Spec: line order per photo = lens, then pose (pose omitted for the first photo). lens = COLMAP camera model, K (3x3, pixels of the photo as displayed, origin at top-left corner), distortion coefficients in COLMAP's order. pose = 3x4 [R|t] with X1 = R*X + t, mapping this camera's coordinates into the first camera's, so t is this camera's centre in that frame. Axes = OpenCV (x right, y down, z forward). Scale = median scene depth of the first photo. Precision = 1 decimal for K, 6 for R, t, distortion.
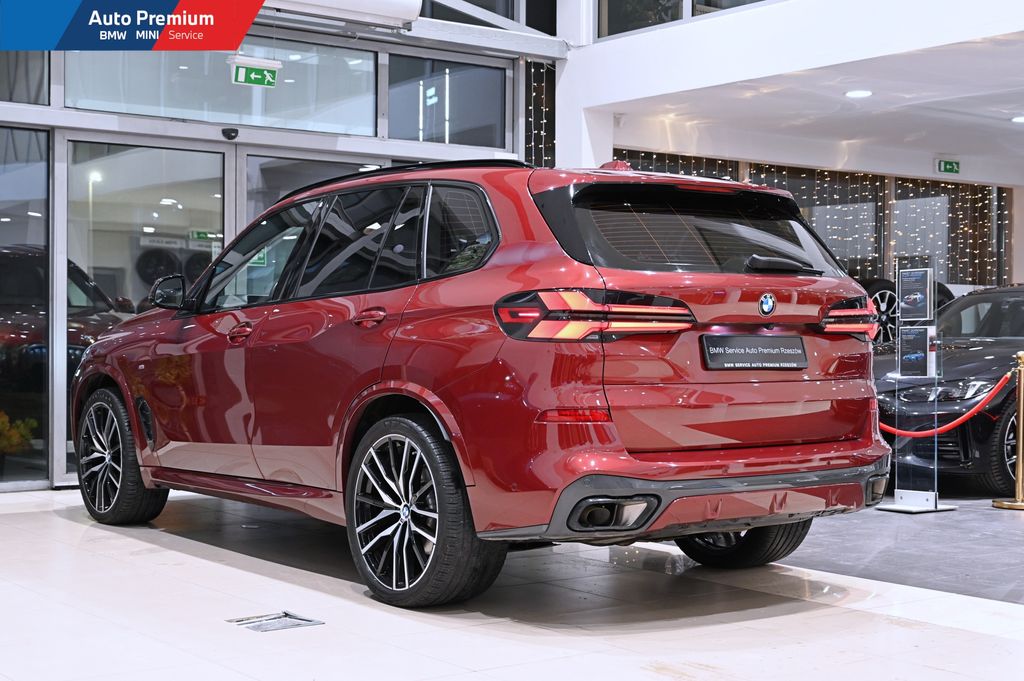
lens RADIAL K [[1511.3, 0, 512.0], [0, 1511.3, 340.5], [0, 0, 1]] dist [-0.012801, 0.045482]
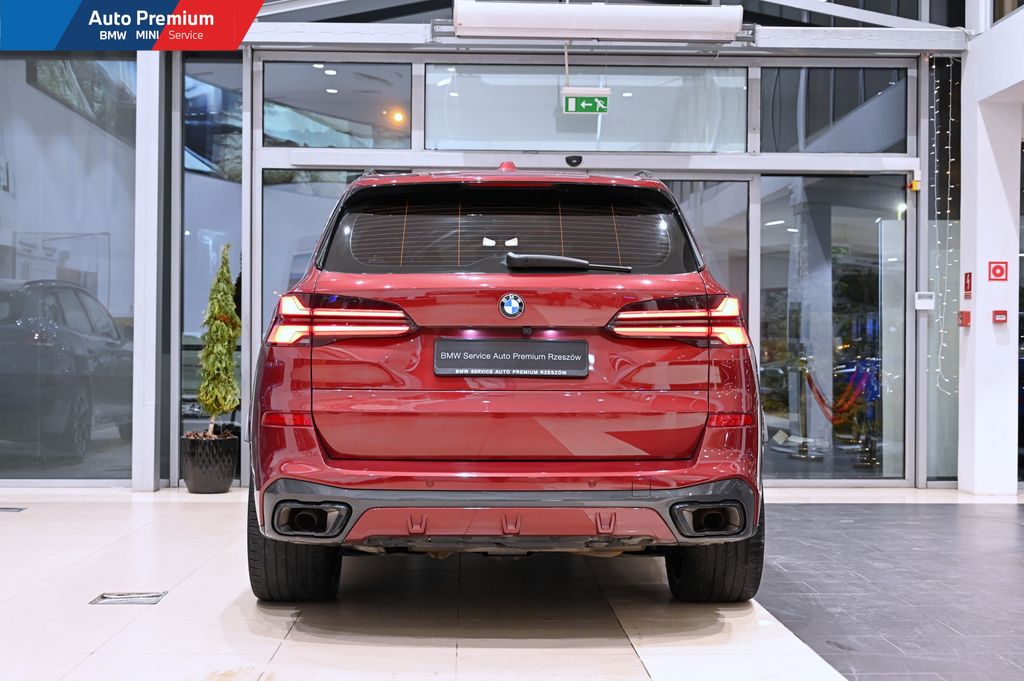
lens RADIAL K [[1430.0, 0, 512.0], [0, 1430.0, 340.5], [0, 0, 1]] dist [0.010895, -0.036104]
pose [[0.817504, -0.005328, -0.575898, 0.364385], [-0.004744, 0.999861, -0.015984, 0.006008], [0.575903, 0.015799, 0.817365, 0.157057]]
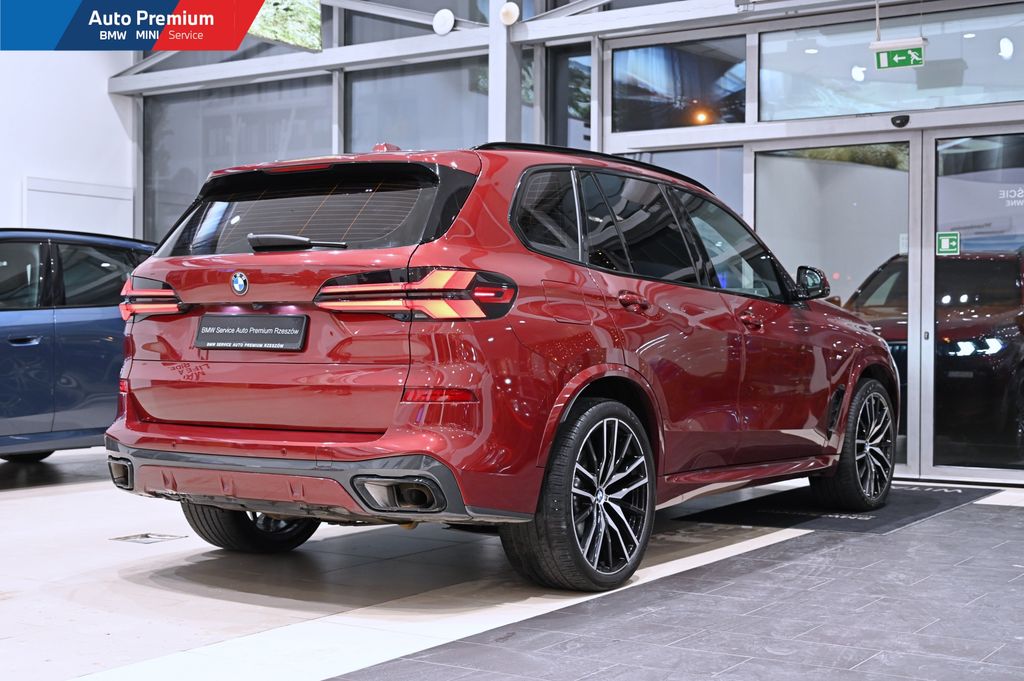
lens RADIAL K [[1452.1, 0, 512.0], [0, 1452.1, 340.5], [0, 0, 1]] dist [-0.010246, 0.034403]
pose [[0.348813, -0.000516, -0.937192, 0.607527], [-0.007428, 0.999967, -0.003315, 0.008195], [0.937163, 0.008118, 0.348798, 0.454962]]
